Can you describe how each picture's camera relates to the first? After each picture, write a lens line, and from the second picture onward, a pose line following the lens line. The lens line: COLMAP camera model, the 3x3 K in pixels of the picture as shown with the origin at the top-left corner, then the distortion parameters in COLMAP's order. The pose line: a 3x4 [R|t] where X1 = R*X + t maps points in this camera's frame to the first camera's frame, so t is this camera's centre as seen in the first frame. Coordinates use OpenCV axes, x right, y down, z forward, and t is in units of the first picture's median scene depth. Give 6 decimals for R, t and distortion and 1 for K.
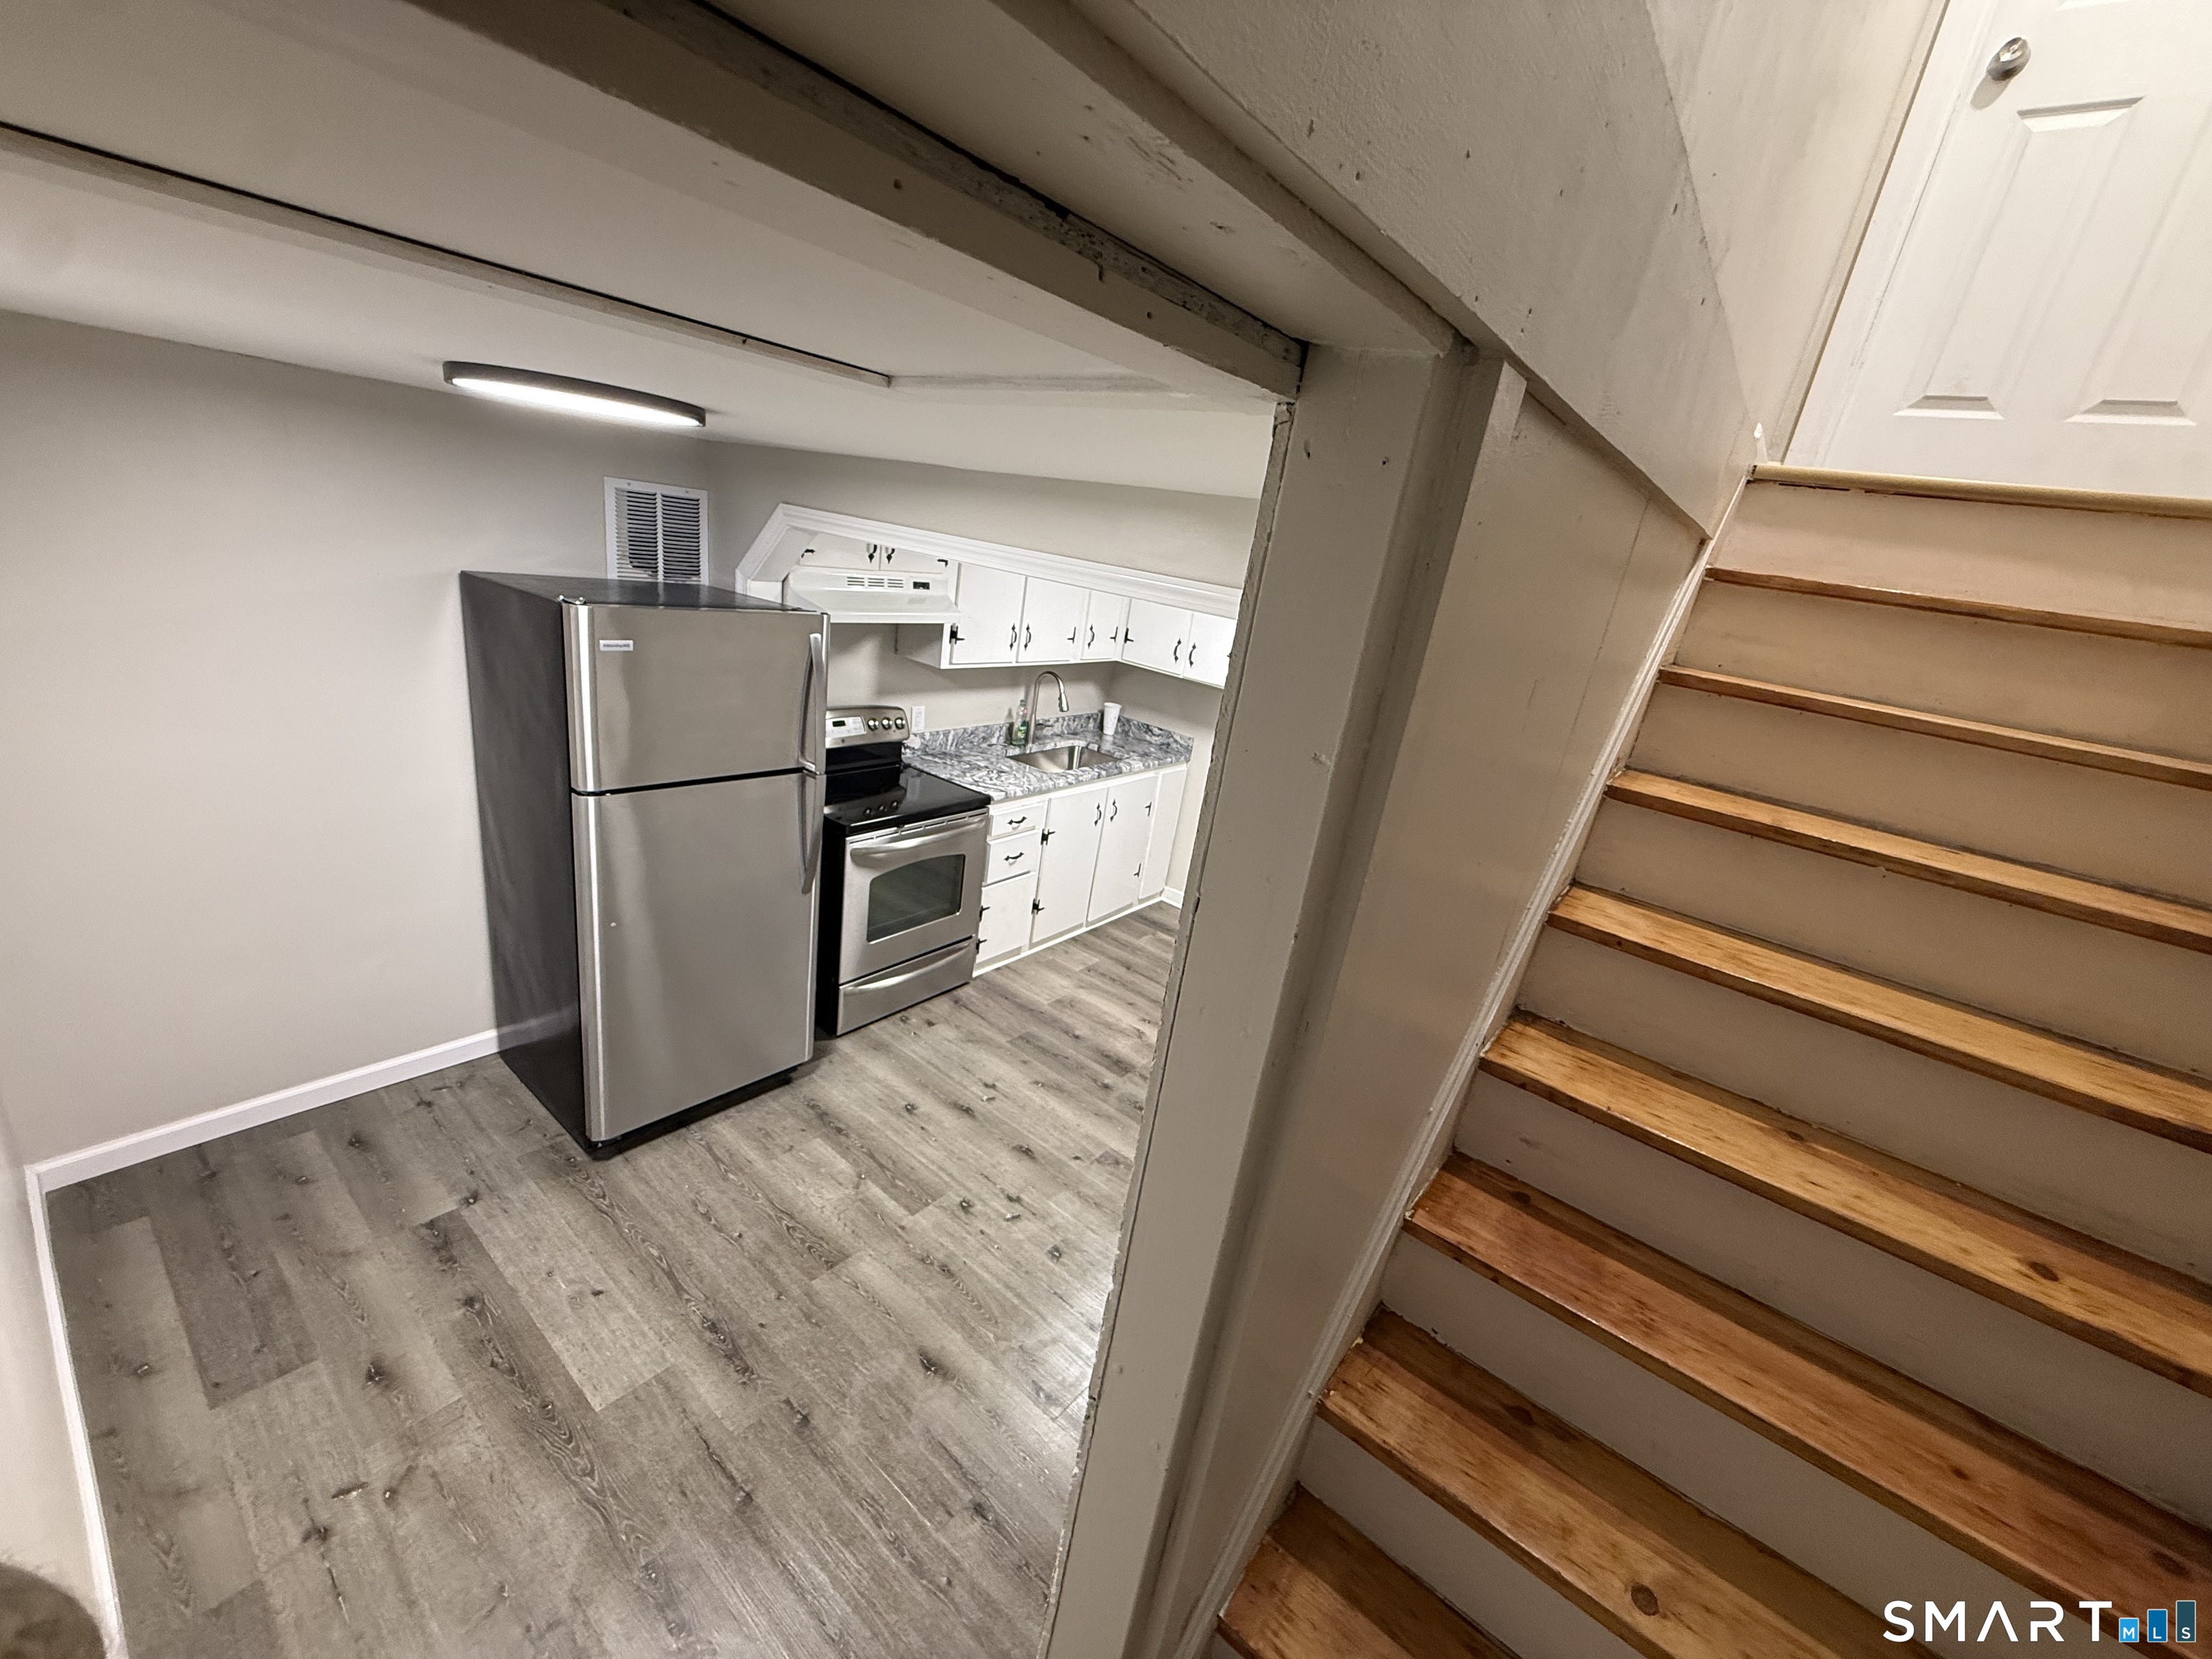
lens RADIAL K [[881.6, 0, 1102.3], [0, 881.6, 829.3], [0, 0, 1]] dist [-0.000262, -0.000161]
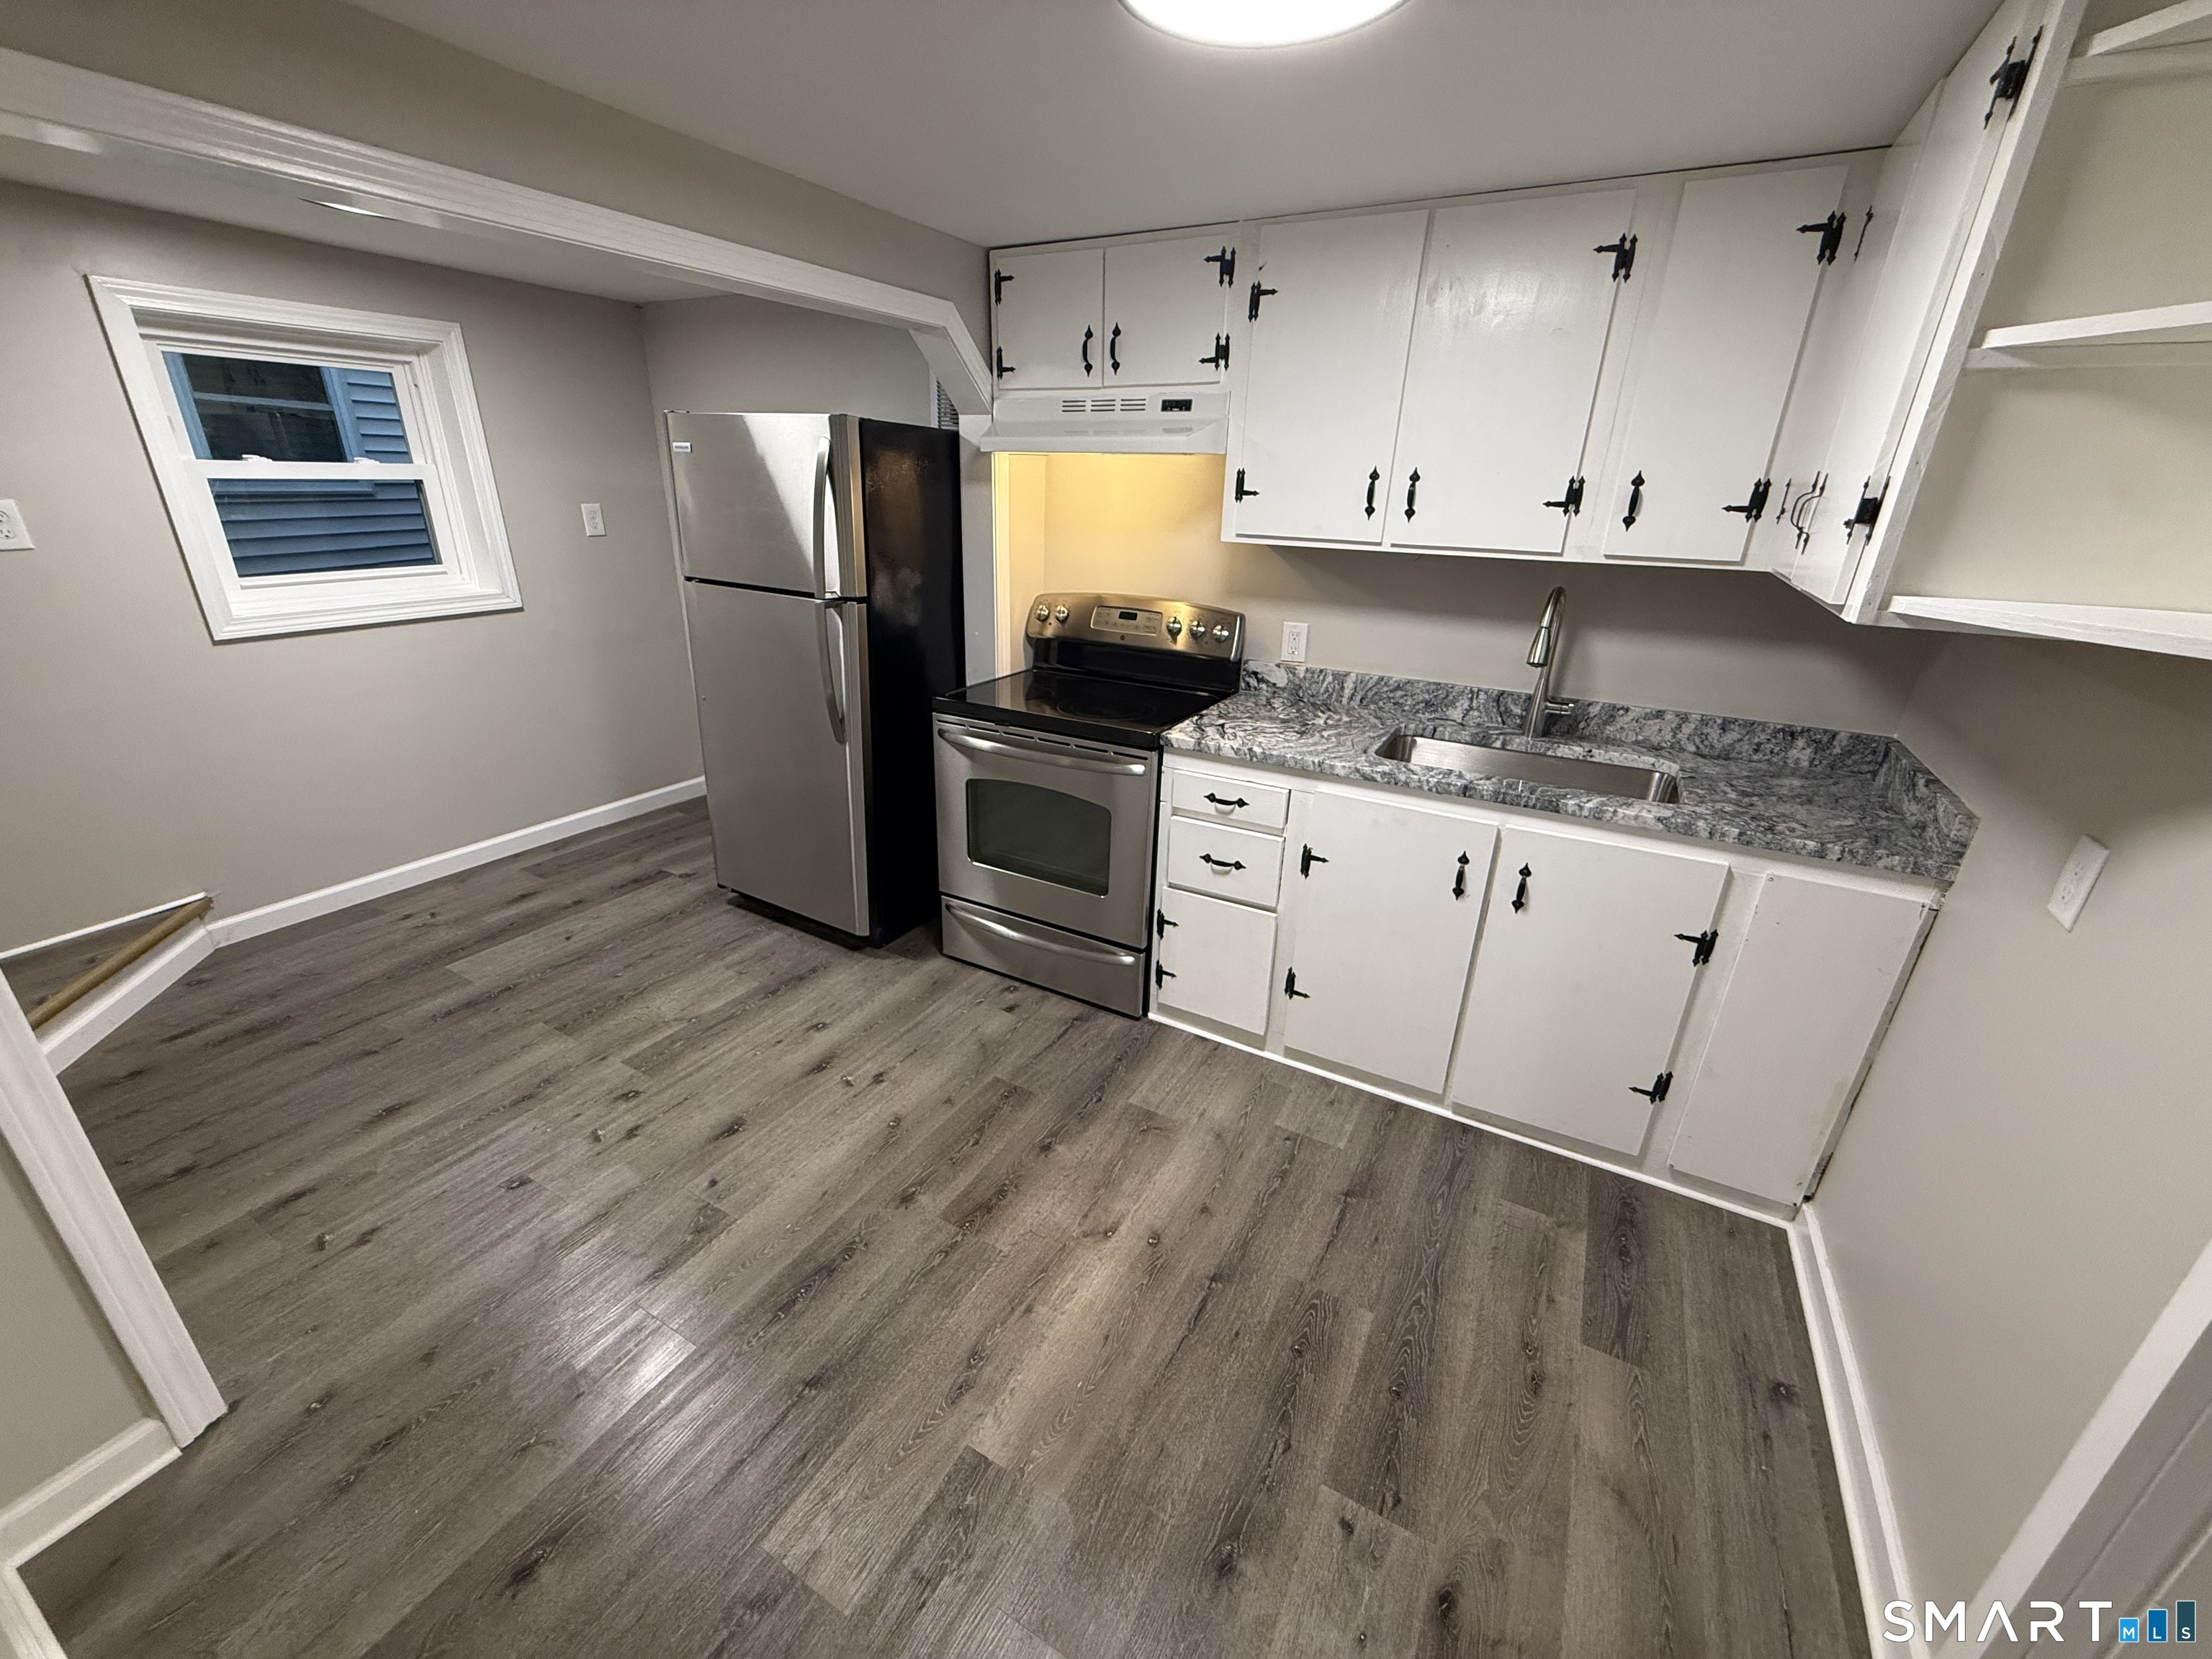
lens RADIAL K [[881.6, 0, 1100.6], [0, 881.6, 831.2], [0, 0, 1]] dist [-0.000262, -0.000161]
pose [[0.164896, 0.232904, -0.958418, 0.500602], [-0.323361, 0.930779, 0.170553, -0.069833], [0.931798, 0.281791, 0.228794, 0.875766]]
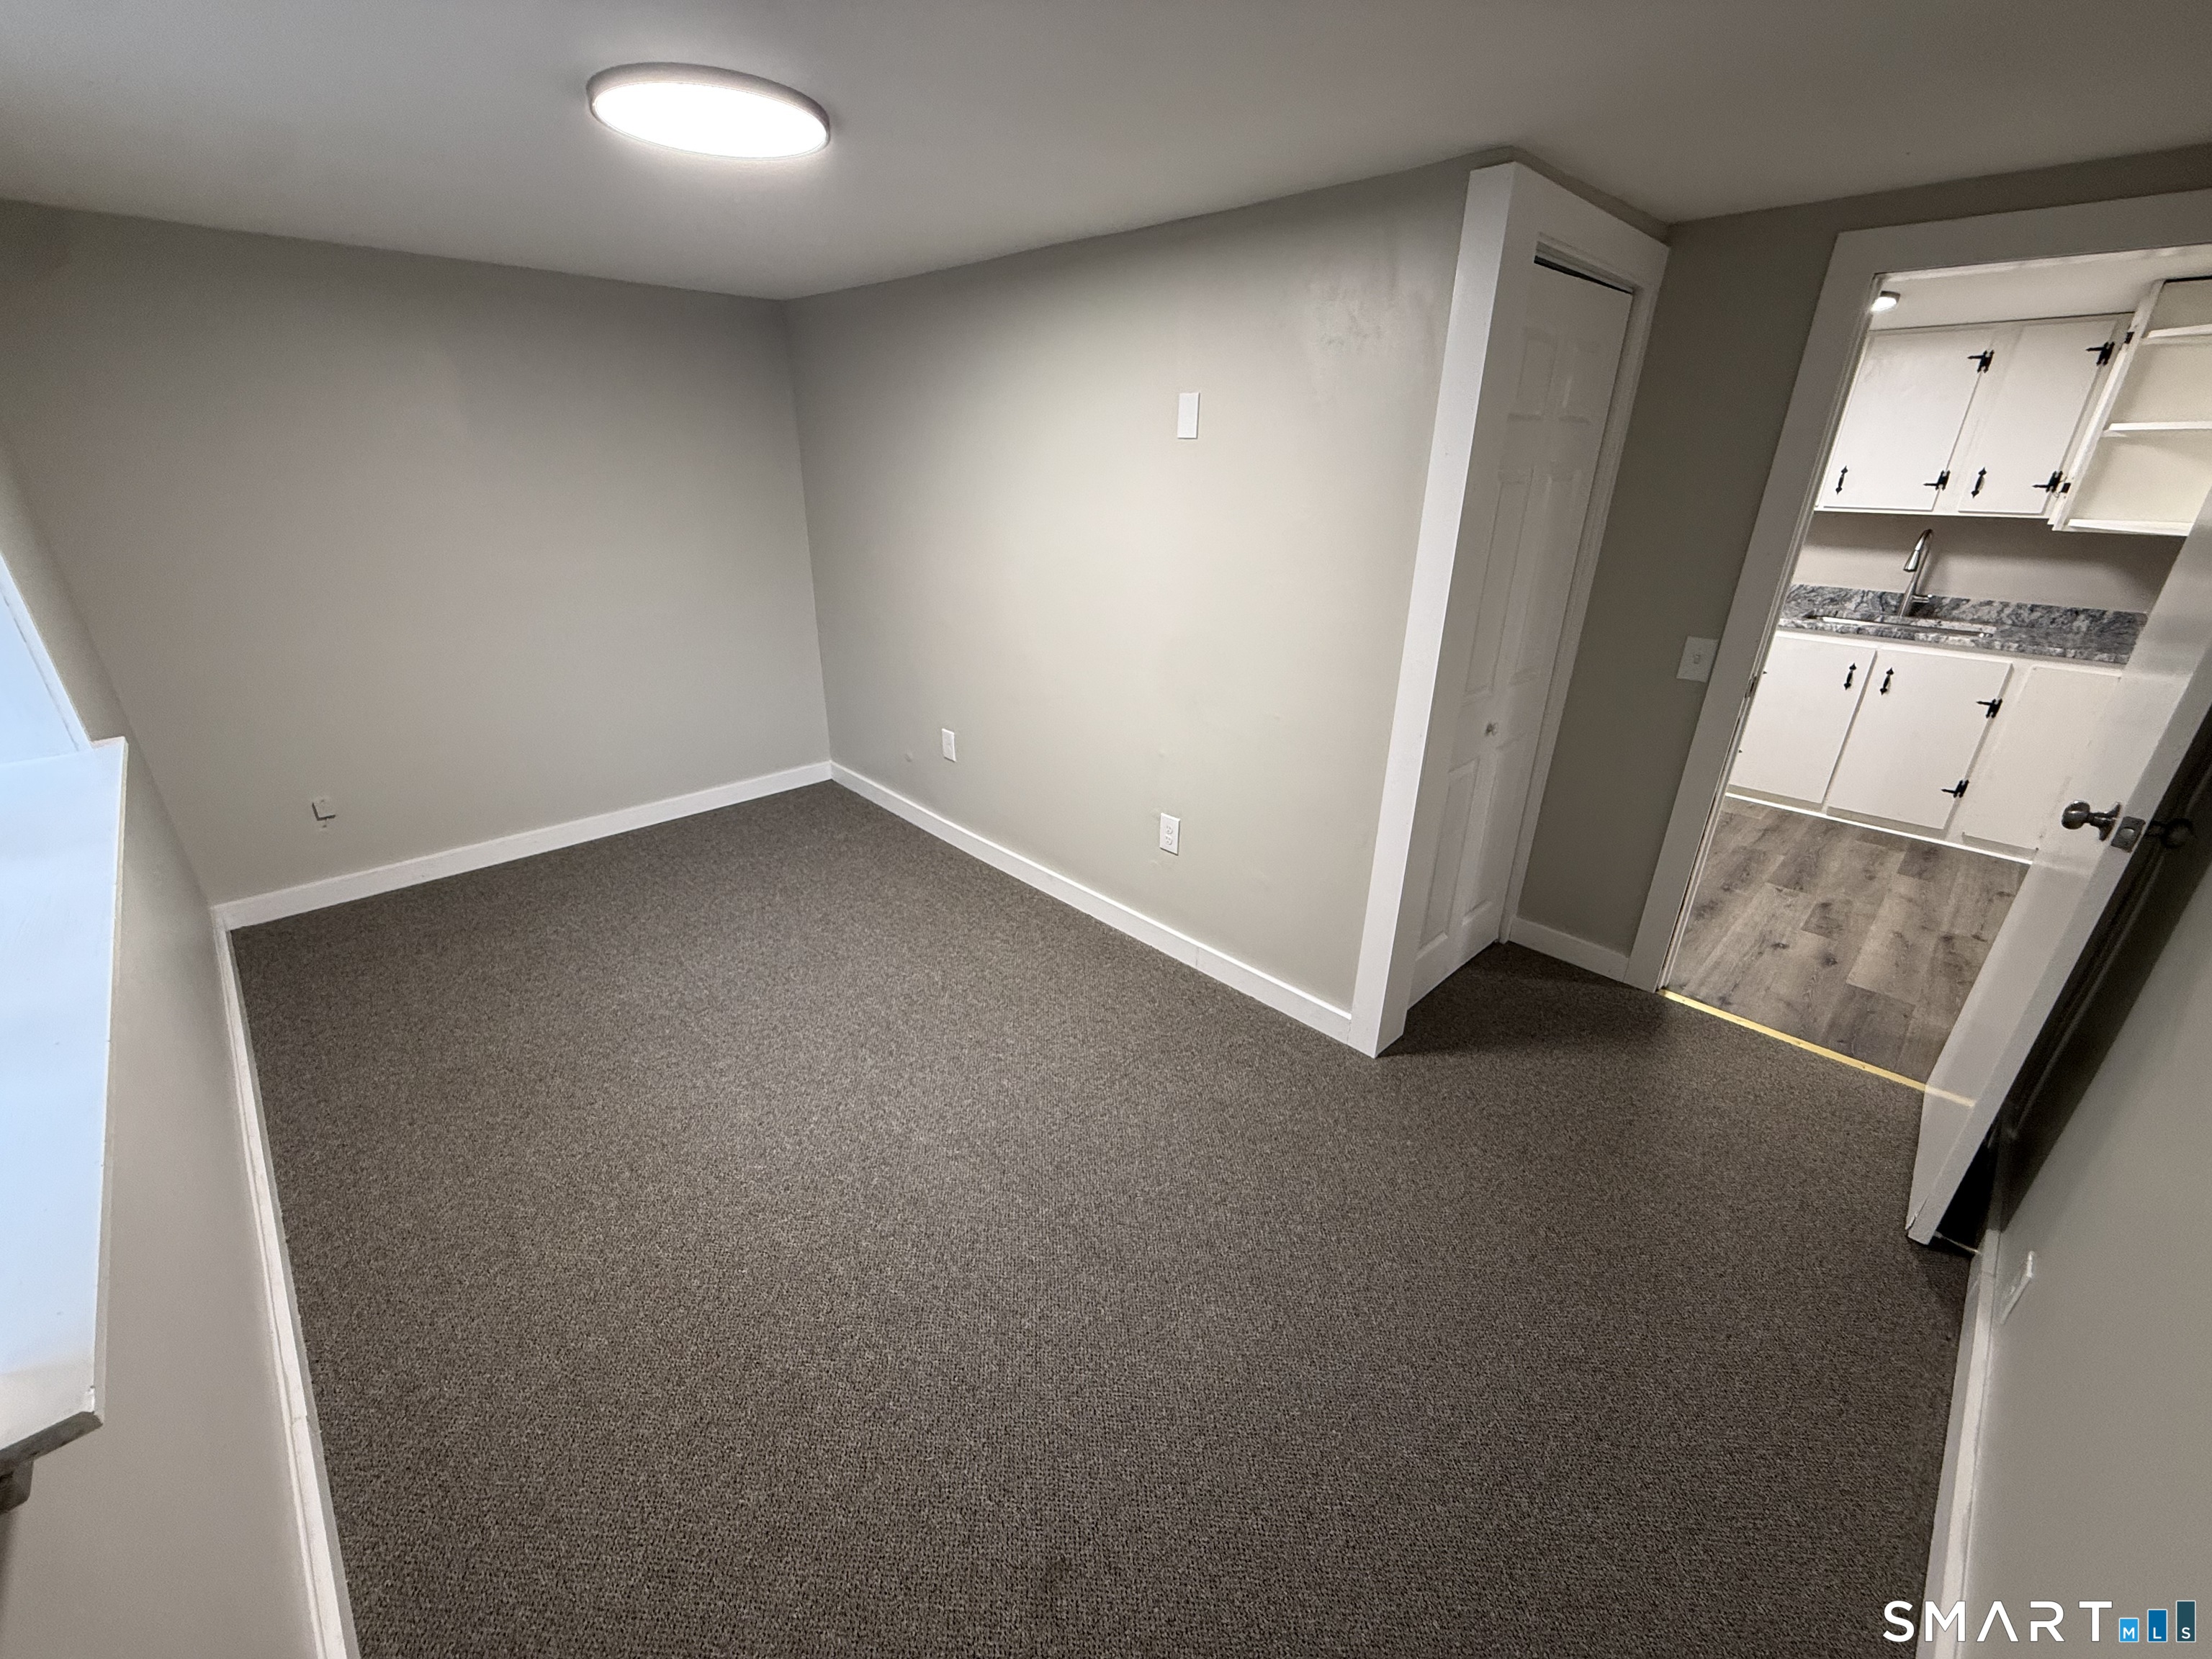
lens RADIAL K [[881.6, 0, 1103.9], [0, 881.6, 829.5], [0, 0, 1]] dist [-0.000262, -0.000161]
pose [[-0.119629, 0.253095, -0.960017, 1.238762], [-0.348675, 0.894657, 0.279313, 0.172338], [0.929578, 0.368147, -0.018779, 0.442090]]
